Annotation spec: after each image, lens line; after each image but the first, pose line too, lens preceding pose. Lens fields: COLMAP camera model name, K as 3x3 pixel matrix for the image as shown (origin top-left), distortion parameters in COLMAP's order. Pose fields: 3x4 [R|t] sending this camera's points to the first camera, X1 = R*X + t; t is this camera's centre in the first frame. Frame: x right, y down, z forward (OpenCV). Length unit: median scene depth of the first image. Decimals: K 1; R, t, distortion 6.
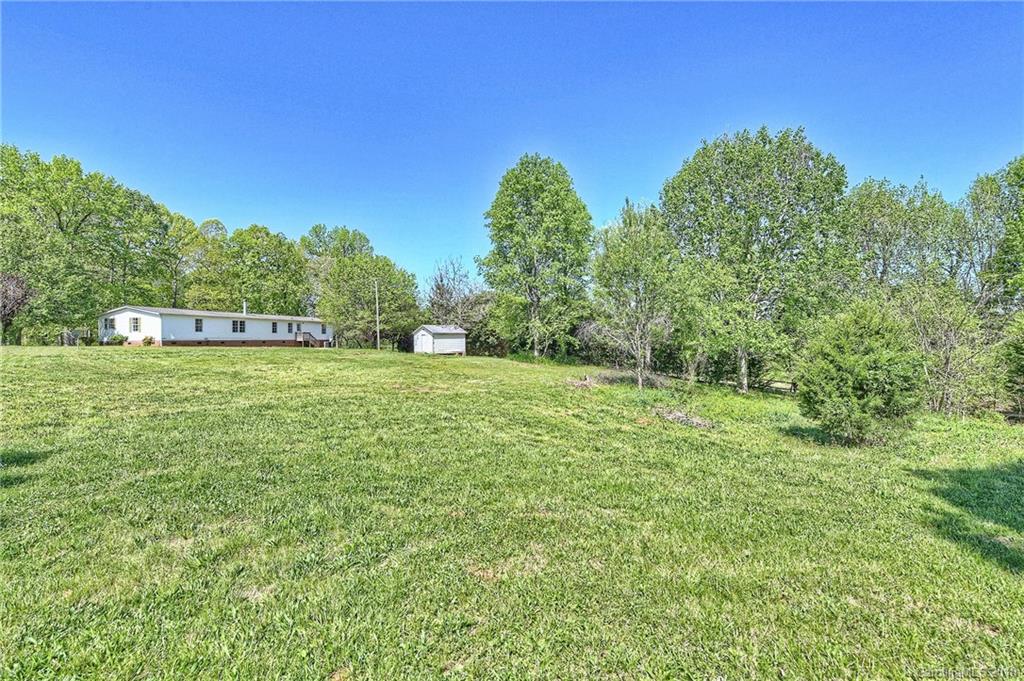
lens RADIAL K [[433.0, 0, 496.1], [0, 433.0, 339.3], [0, 0, 1]] dist [-0.001190, -0.000509]
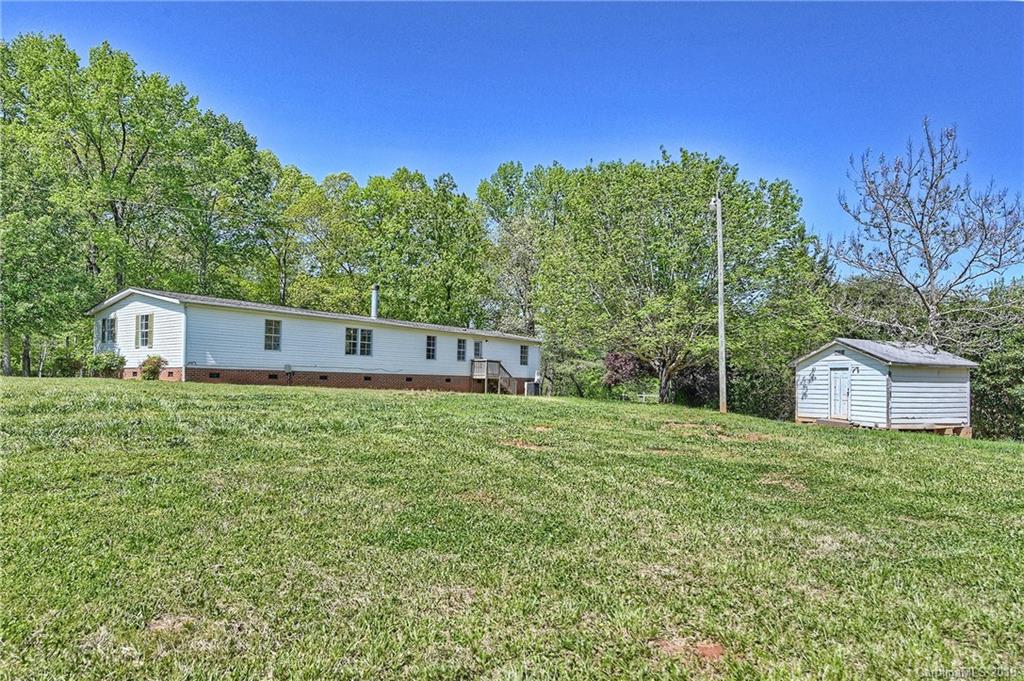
lens RADIAL K [[612.7, 0, 512.0], [0, 612.7, 340.5], [0, 0, 1]] dist [0.002471, 0.000546]
pose [[0.945490, 0.004423, -0.325620, -0.243355], [-0.027025, 0.997524, -0.064921, 0.005236], [0.324527, 0.070182, 0.943269, 0.461269]]
